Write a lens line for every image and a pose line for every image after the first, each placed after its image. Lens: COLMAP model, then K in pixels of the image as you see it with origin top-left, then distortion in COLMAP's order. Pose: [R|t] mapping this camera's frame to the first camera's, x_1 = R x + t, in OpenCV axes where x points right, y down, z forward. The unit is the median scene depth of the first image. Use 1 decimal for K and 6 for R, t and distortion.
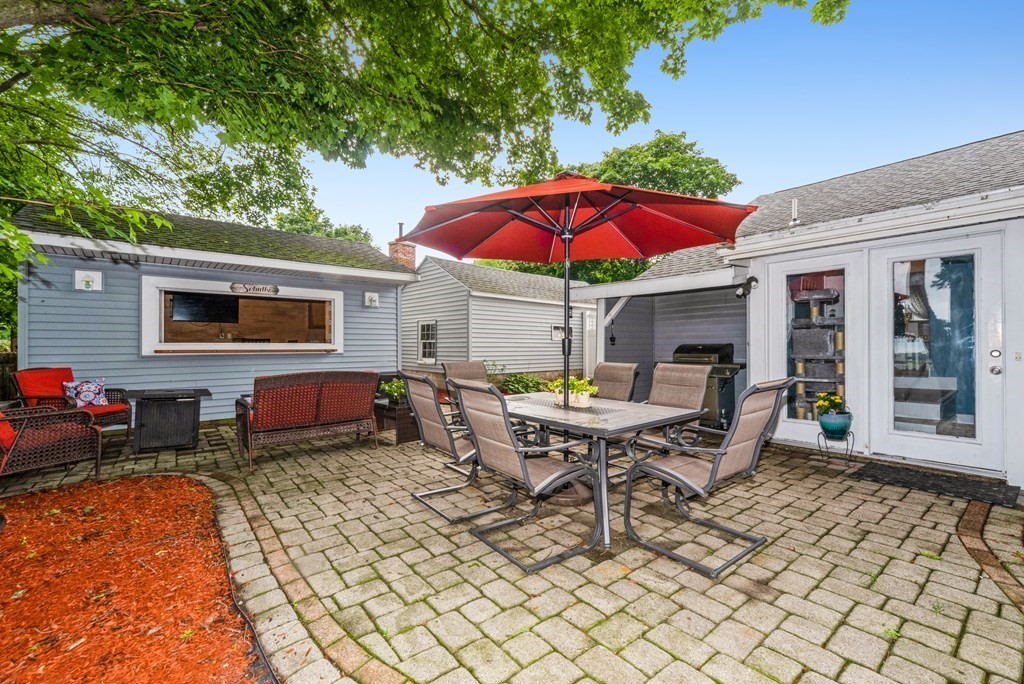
lens RADIAL K [[431.0, 0, 512.0], [0, 431.0, 342.0], [0, 0, 1]] dist [0.001637, 0.000120]
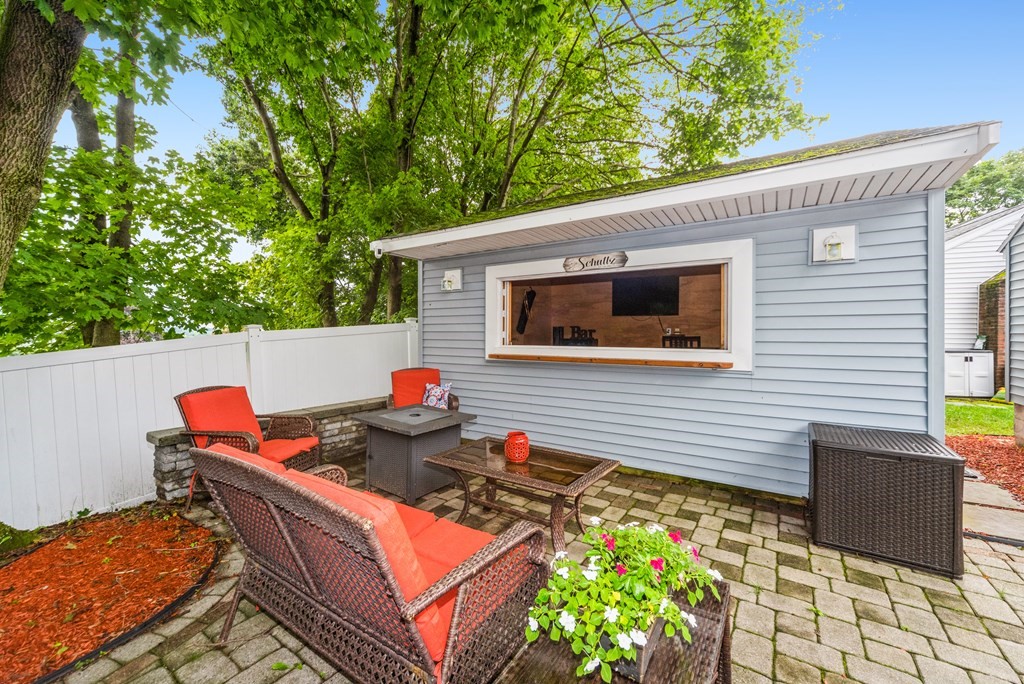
lens RADIAL K [[400.4, 0, 516.0], [0, 400.4, 336.9], [0, 0, 1]] dist [0.001478, 0.000012]
pose [[0.296765, 0.008927, -0.954909, -0.073144], [0.004886, 0.999929, 0.010867, -0.022620], [0.954938, -0.007891, 0.296700, 0.817328]]
